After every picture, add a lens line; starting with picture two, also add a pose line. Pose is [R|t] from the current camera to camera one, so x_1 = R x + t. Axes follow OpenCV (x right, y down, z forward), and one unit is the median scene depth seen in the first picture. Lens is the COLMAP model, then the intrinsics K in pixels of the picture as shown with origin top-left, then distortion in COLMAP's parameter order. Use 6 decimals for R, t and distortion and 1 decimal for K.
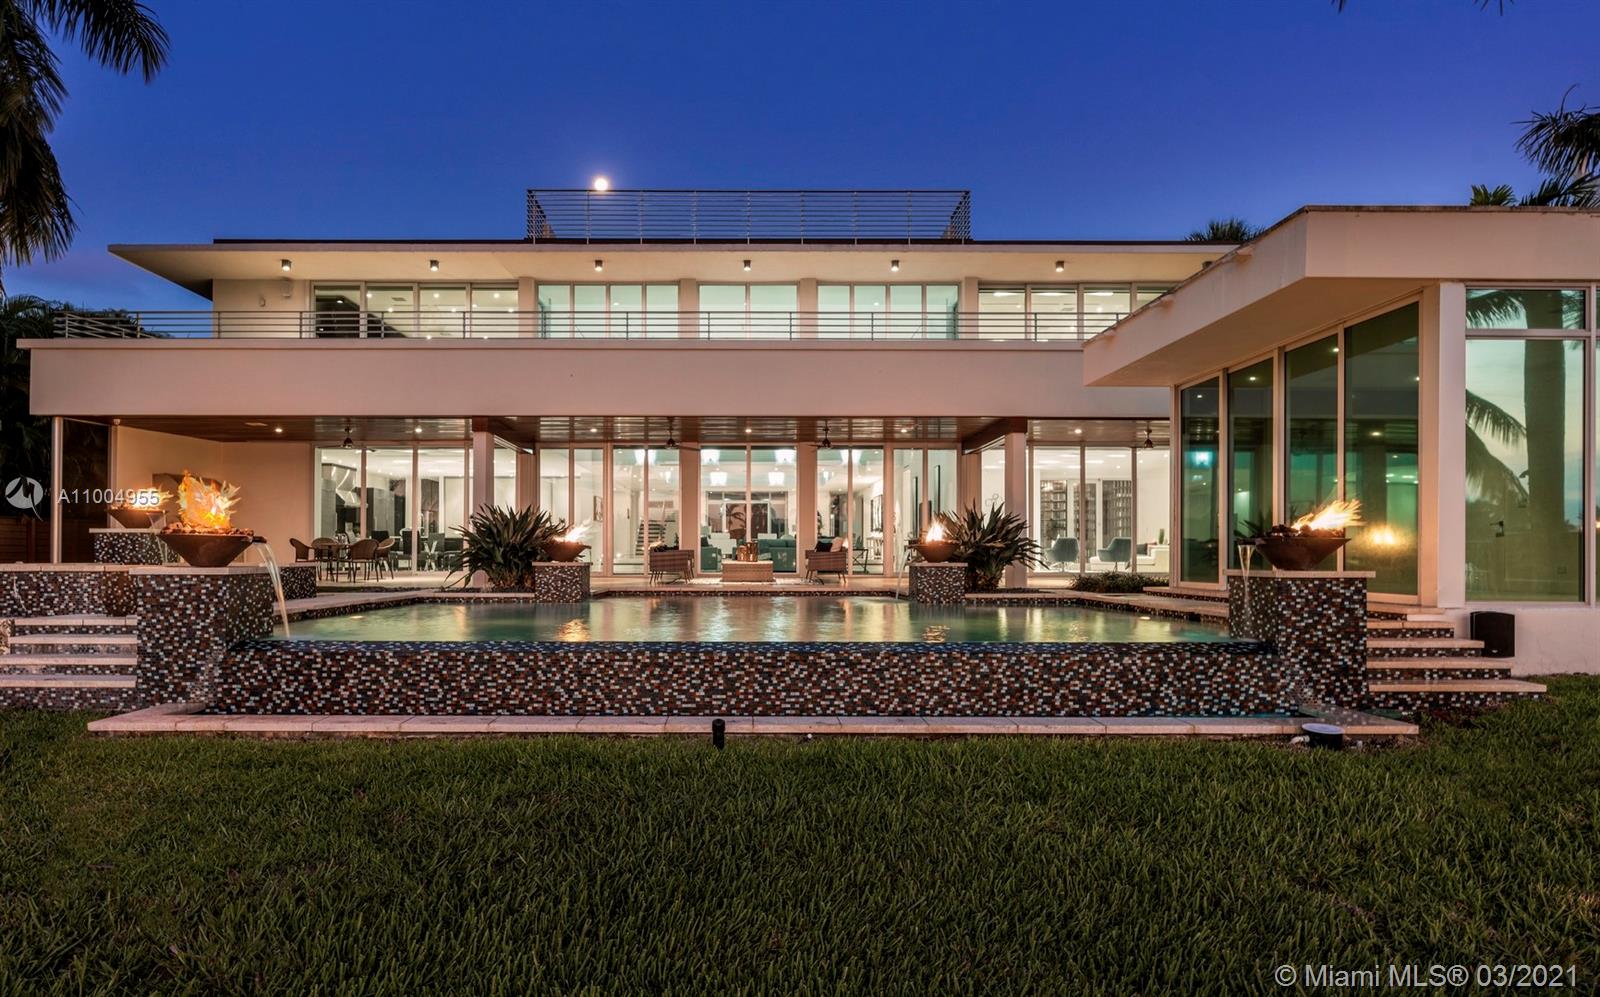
lens RADIAL K [[948.3, 0, 796.4], [0, 948.3, 560.6], [0, 0, 1]] dist [-0.002331, 0.000030]
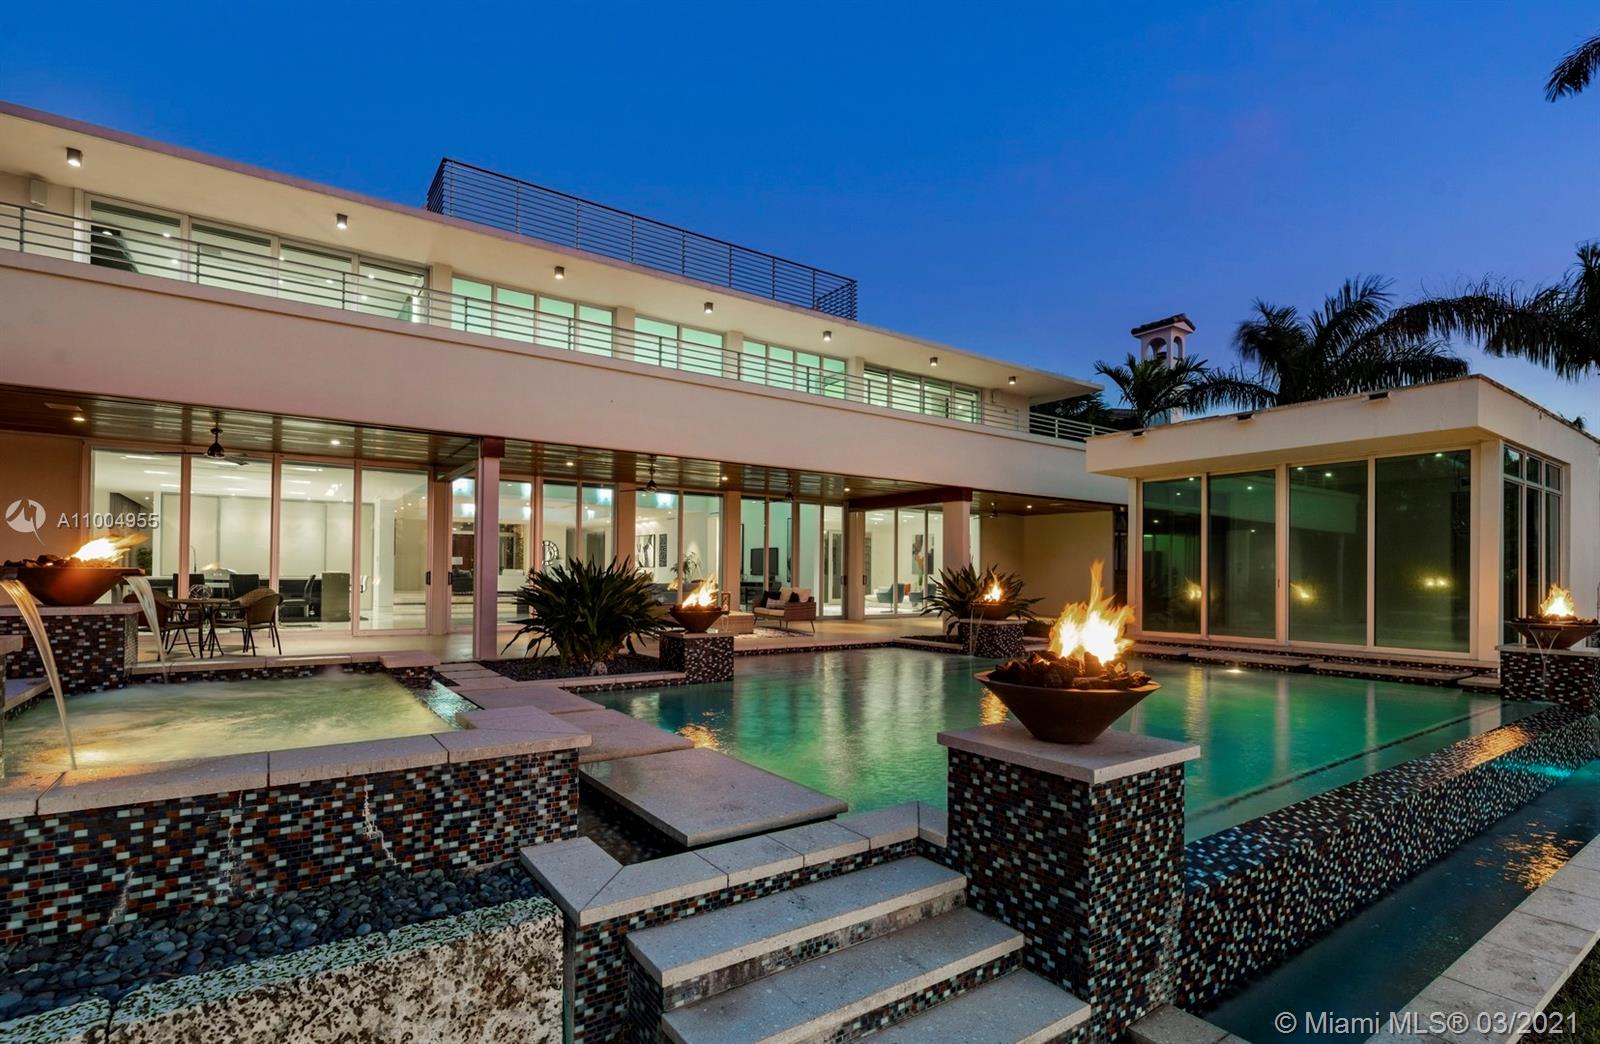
lens RADIAL K [[757.0, 0, 799.9], [0, 757.0, 573.2], [0, 0, 1]] dist [-0.000800, -0.000117]
pose [[0.826748, 0.009039, 0.562500, -0.615624], [-0.007155, 0.999959, -0.005551, -0.051993], [-0.562527, 0.000564, 0.826779, 0.455507]]
